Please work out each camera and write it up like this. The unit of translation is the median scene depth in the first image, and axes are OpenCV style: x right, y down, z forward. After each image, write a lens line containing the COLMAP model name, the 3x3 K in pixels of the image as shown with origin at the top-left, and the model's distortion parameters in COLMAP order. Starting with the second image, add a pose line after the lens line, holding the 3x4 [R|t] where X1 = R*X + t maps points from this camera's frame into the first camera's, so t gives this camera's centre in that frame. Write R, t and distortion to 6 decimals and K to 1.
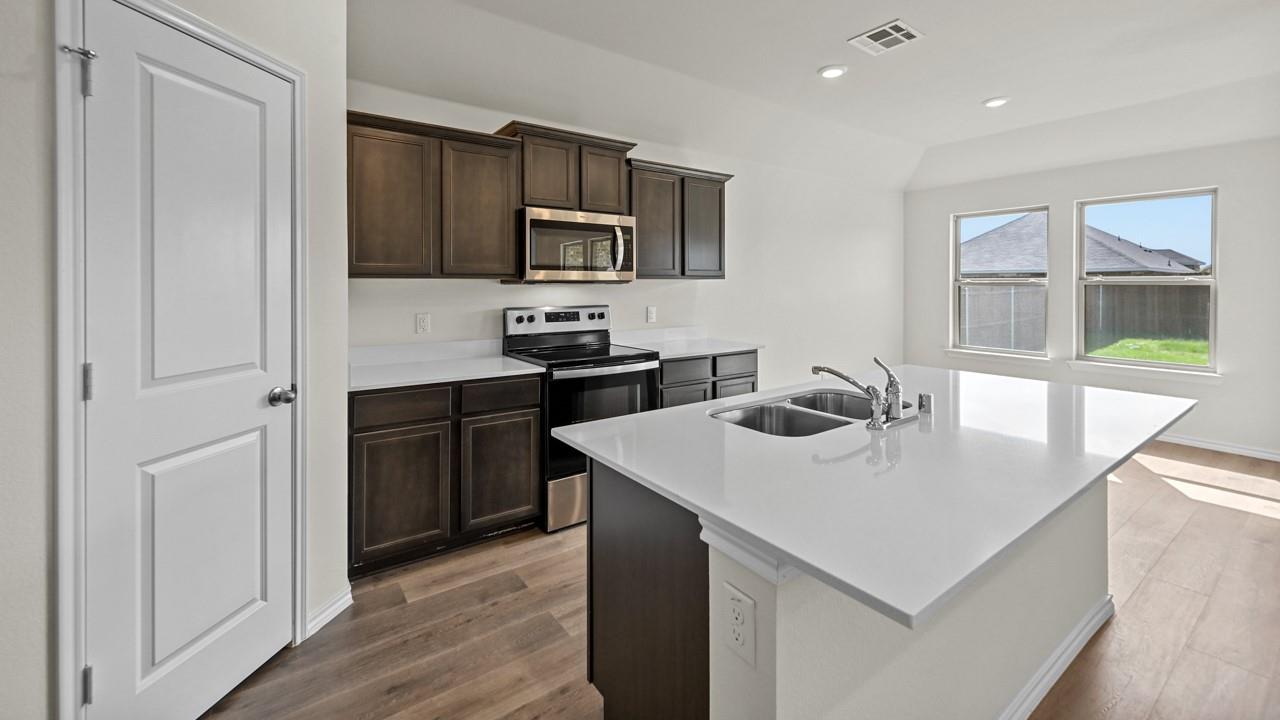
lens RADIAL K [[512.0, 0, 636.4], [0, 512.0, 341.8], [0, 0, 1]] dist [-0.000143, 0.000079]
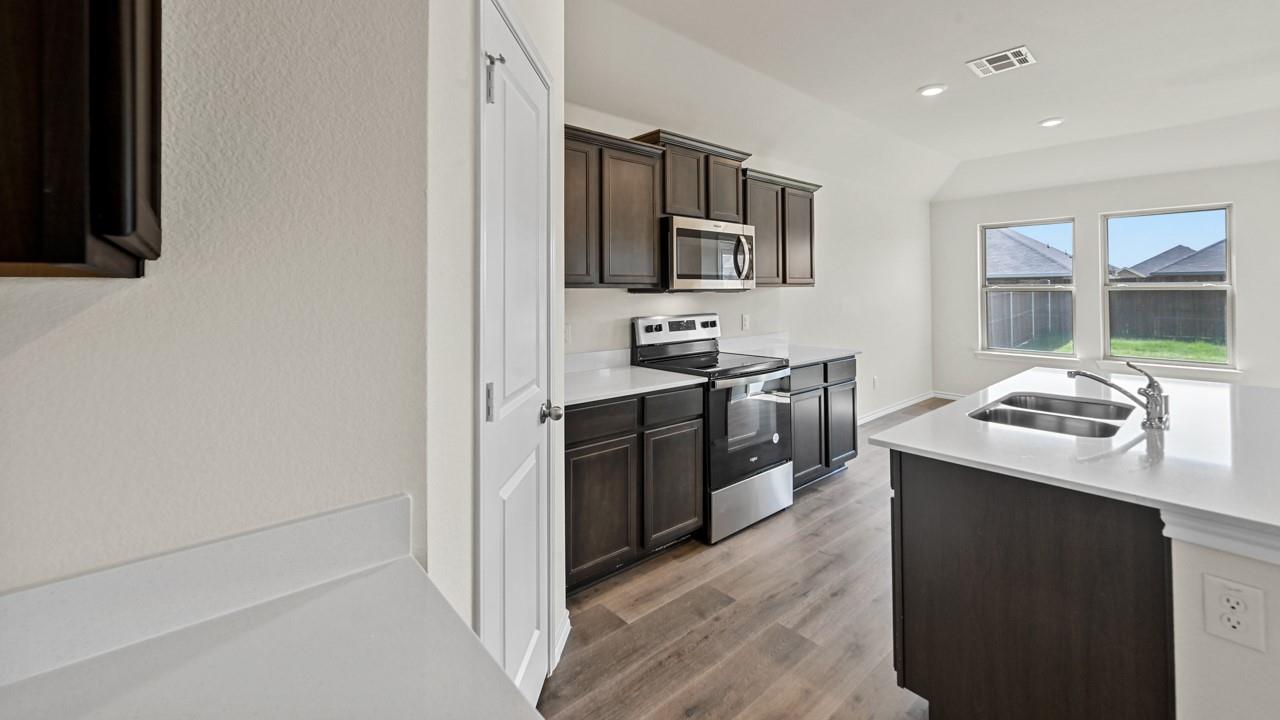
lens RADIAL K [[520.4, 0, 645.5], [0, 520.4, 337.8], [0, 0, 1]] dist [0.000668, -0.000106]
pose [[0.994833, -0.013056, 0.100686, -0.354915], [0.015047, 0.999706, -0.019037, -0.007695], [-0.100408, 0.020454, 0.994736, 0.005278]]
